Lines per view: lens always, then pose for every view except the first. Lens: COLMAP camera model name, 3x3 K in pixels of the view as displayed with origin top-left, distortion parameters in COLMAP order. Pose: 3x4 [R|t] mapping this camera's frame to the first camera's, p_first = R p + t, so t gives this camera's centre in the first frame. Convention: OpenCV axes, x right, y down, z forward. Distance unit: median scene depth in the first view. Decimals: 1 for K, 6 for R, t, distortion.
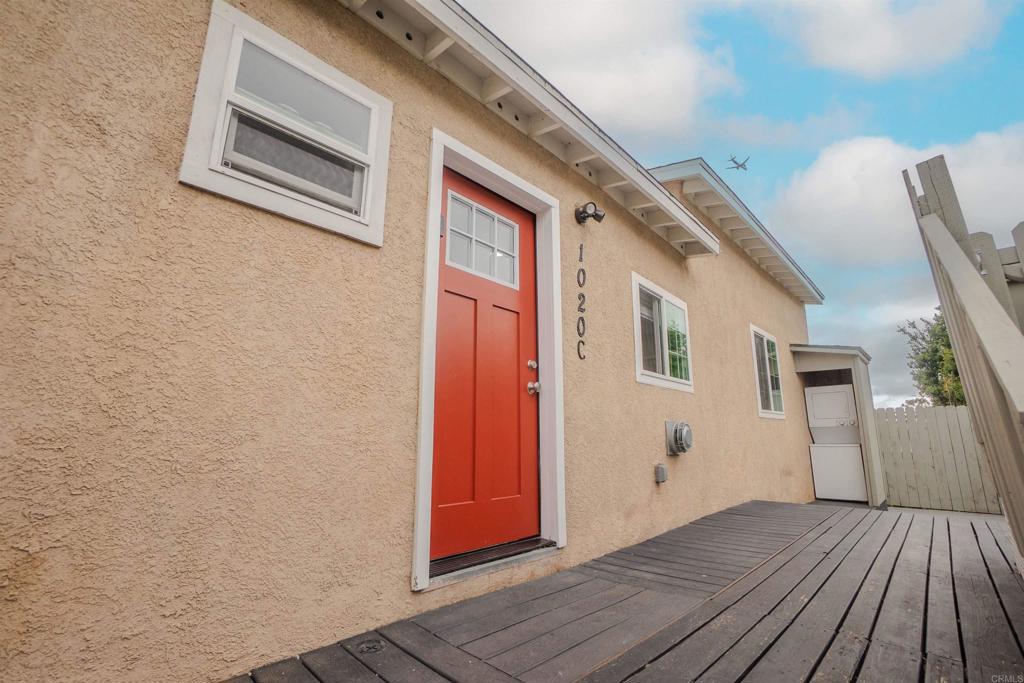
lens RADIAL K [[458.4, 0, 511.9], [0, 458.4, 337.1], [0, 0, 1]] dist [-0.045814, 0.010638]
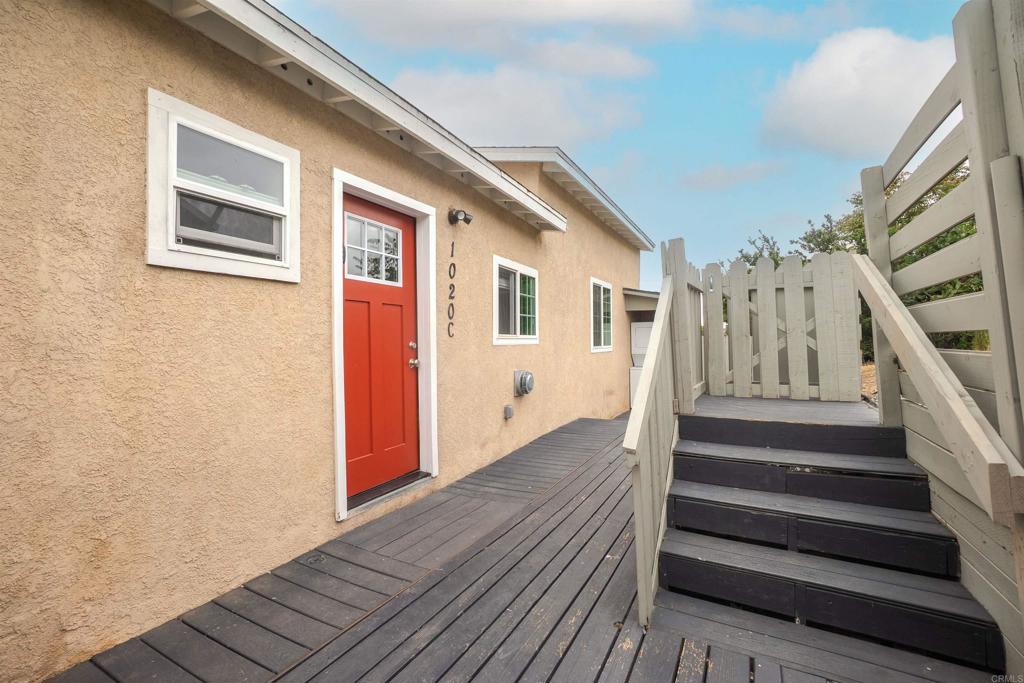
lens RADIAL K [[458.4, 0, 514.3], [0, 458.4, 339.2], [0, 0, 1]] dist [-0.045814, 0.010638]
pose [[0.958229, -0.009974, 0.285827, -0.075546], [-0.049766, 0.978331, 0.200979, -0.345340], [-0.281638, -0.206808, 0.936969, -0.427504]]
